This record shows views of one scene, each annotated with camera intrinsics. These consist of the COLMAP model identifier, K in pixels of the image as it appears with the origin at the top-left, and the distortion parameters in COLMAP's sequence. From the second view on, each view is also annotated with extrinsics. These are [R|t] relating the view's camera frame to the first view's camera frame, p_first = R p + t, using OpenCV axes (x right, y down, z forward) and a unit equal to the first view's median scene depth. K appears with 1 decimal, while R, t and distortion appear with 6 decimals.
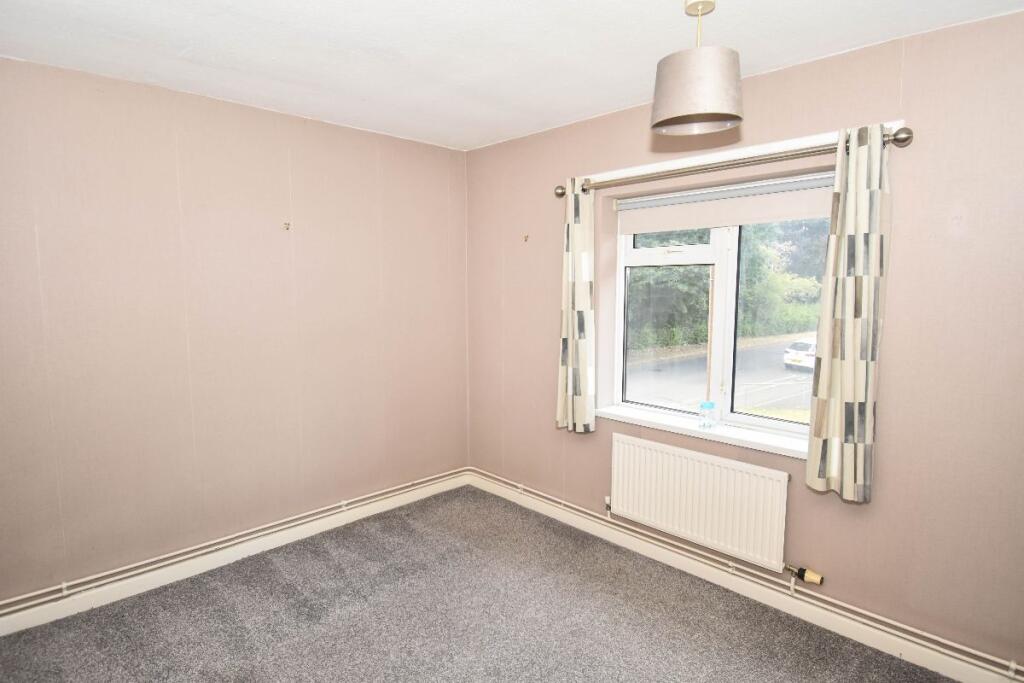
lens RADIAL K [[559.0, 0, 516.9], [0, 559.0, 337.5], [0, 0, 1]] dist [-0.001201, -0.001520]
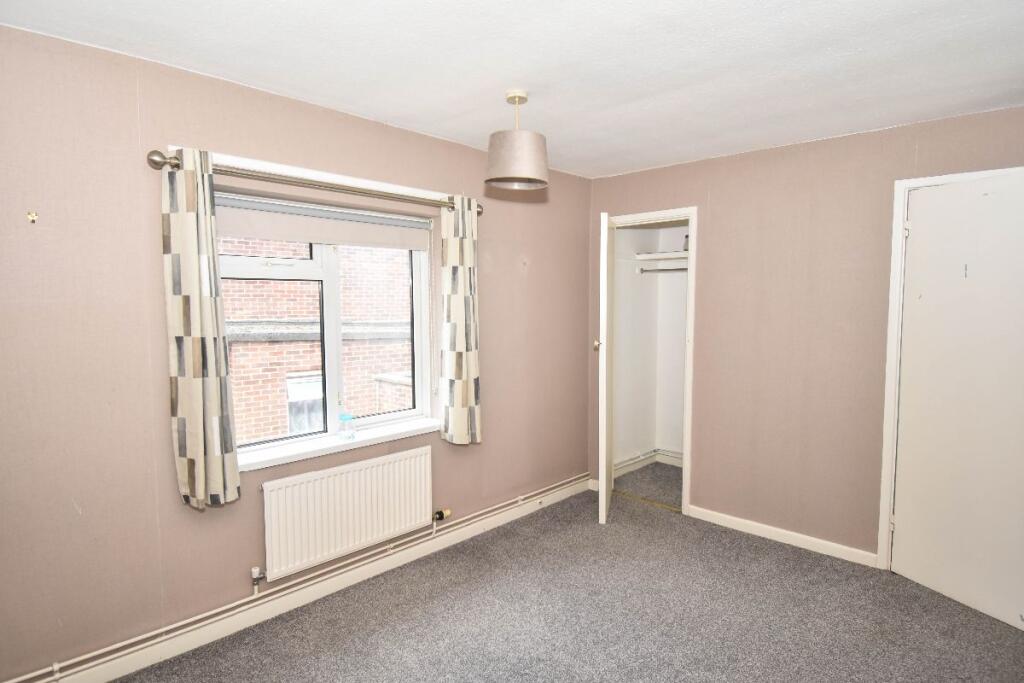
lens RADIAL K [[559.0, 0, 514.2], [0, 559.0, 343.2], [0, 0, 1]] dist [-0.001201, -0.001520]
pose [[-0.034989, -0.074451, 0.996611, -0.737776], [0.093294, 0.992623, 0.077428, -0.070546], [-0.995024, 0.095686, -0.027785, 0.751666]]
